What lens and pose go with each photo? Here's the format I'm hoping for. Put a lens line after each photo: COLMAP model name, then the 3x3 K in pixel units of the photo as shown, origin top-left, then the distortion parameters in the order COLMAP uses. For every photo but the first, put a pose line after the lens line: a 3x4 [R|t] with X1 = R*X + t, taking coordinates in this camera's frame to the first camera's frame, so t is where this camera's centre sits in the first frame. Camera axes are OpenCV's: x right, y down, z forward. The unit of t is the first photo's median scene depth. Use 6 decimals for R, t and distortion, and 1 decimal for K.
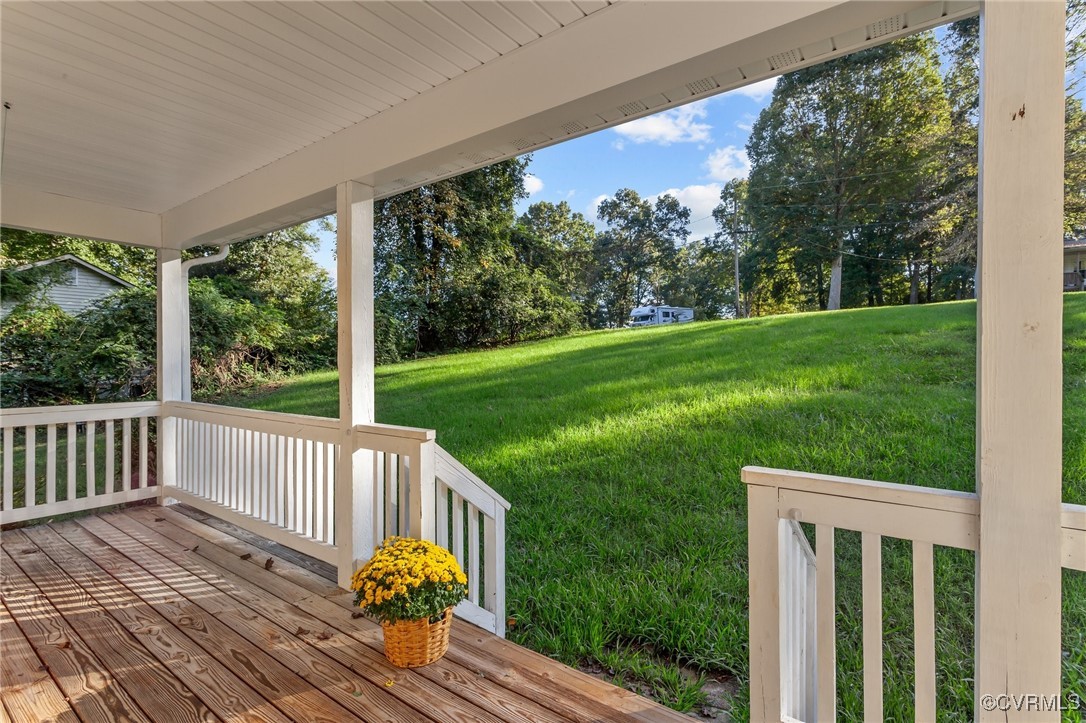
lens RADIAL K [[515.8, 0, 548.6], [0, 515.8, 356.4], [0, 0, 1]] dist [0.000610, 0.000758]
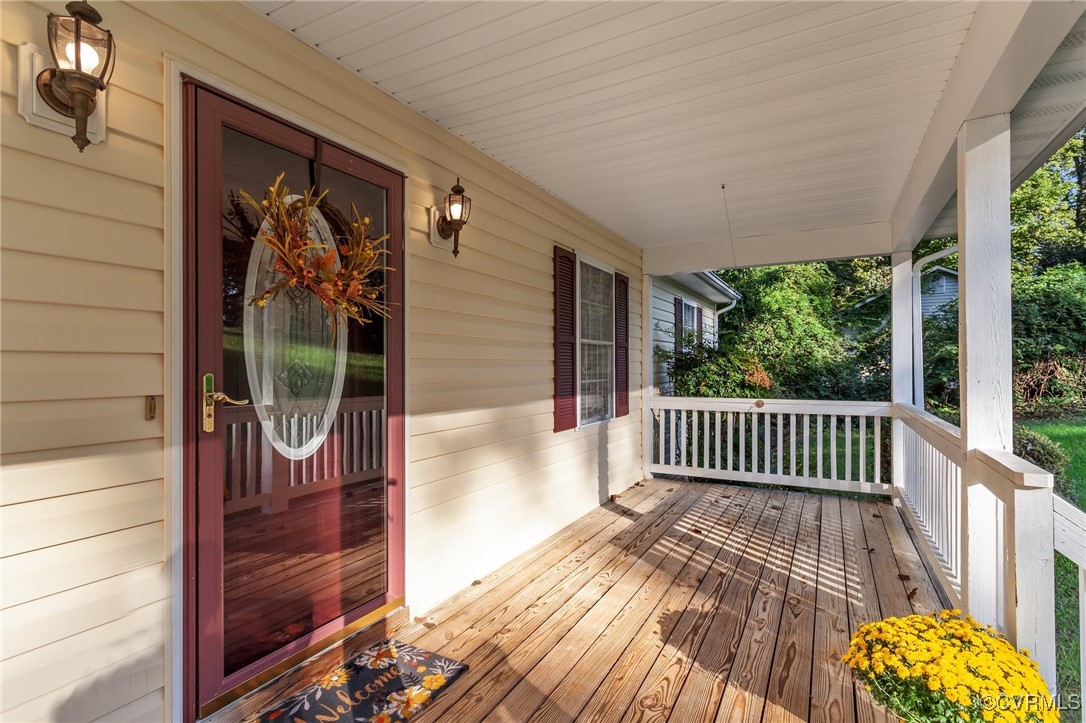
lens RADIAL K [[515.8, 0, 548.6], [0, 515.8, 356.4], [0, 0, 1]] dist [0.000610, 0.000758]
pose [[0.127255, -0.019768, -0.991673, 0.282157], [0.016367, 0.999707, -0.017828, 0.002959], [0.991735, -0.013962, 0.127541, 0.299398]]
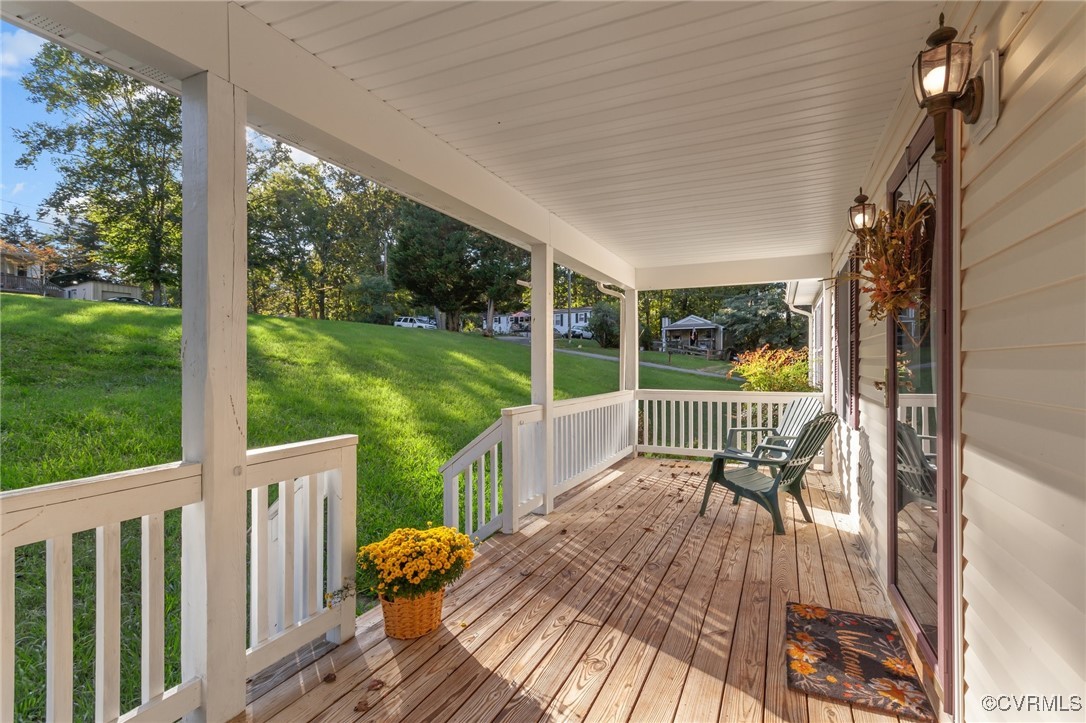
lens RADIAL K [[515.8, 0, 548.6], [0, 515.8, 356.4], [0, 0, 1]] dist [0.000610, 0.000758]
pose [[-0.197836, 0.001146, 0.980234, -1.081388], [-0.013192, 0.999906, -0.003831, -0.002638], [-0.980146, -0.013690, -0.197802, 0.729297]]
